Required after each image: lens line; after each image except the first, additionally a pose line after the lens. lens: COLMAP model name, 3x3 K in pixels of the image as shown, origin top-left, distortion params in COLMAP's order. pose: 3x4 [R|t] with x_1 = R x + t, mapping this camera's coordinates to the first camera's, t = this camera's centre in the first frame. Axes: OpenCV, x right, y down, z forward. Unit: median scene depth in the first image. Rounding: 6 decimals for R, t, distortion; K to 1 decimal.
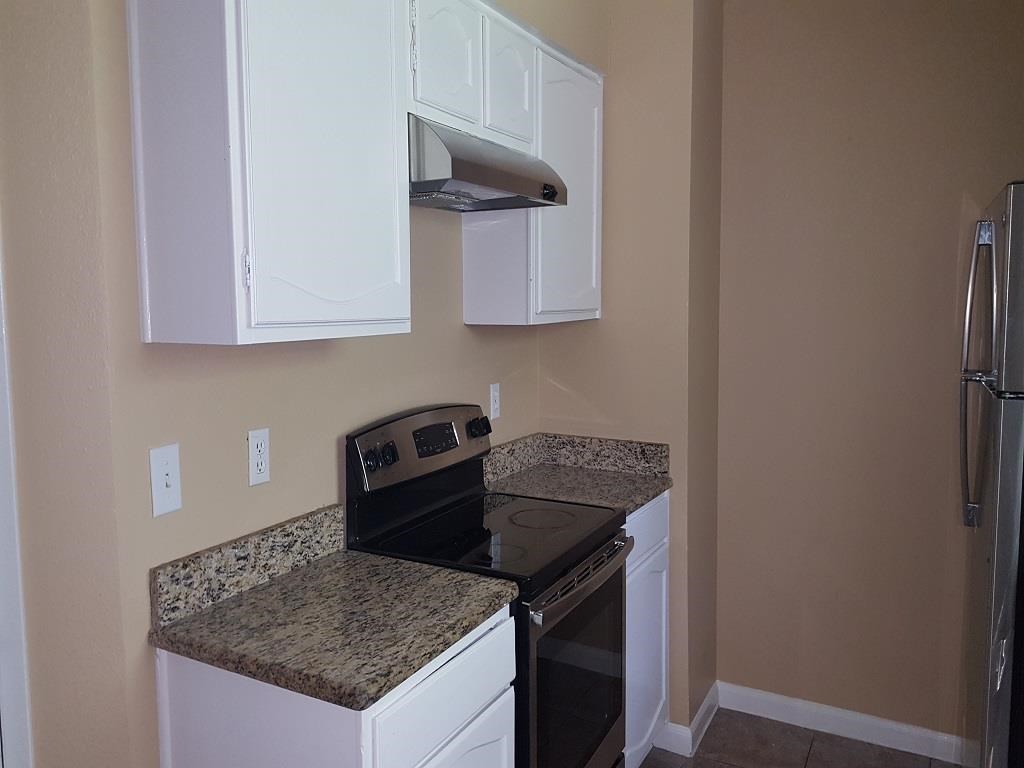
lens RADIAL K [[793.5, 0, 508.0], [0, 793.5, 372.1], [0, 0, 1]] dist [0.051740, -0.006134]
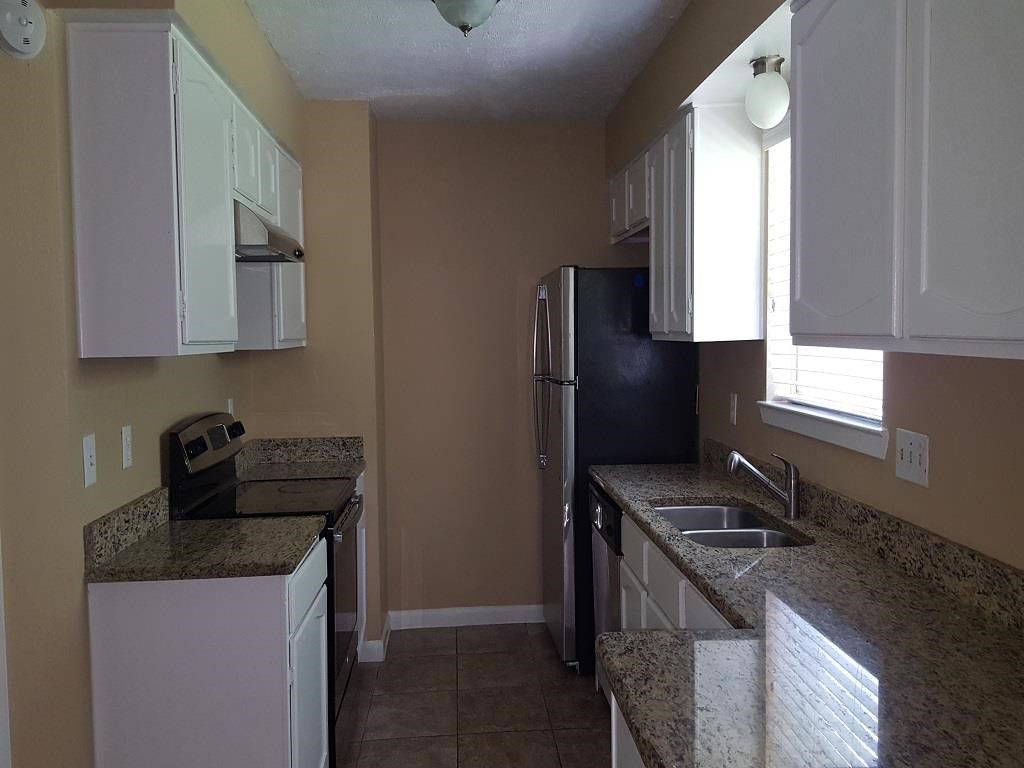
lens RADIAL K [[1012.5, 0, 513.8], [0, 1012.5, 437.7], [0, 0, 1]] dist [0.112624, -0.249175]
pose [[0.816233, -0.061199, 0.574472, -0.708532], [0.064805, 0.997797, 0.014219, 0.100271], [-0.574076, 0.025622, 0.818401, -0.705412]]
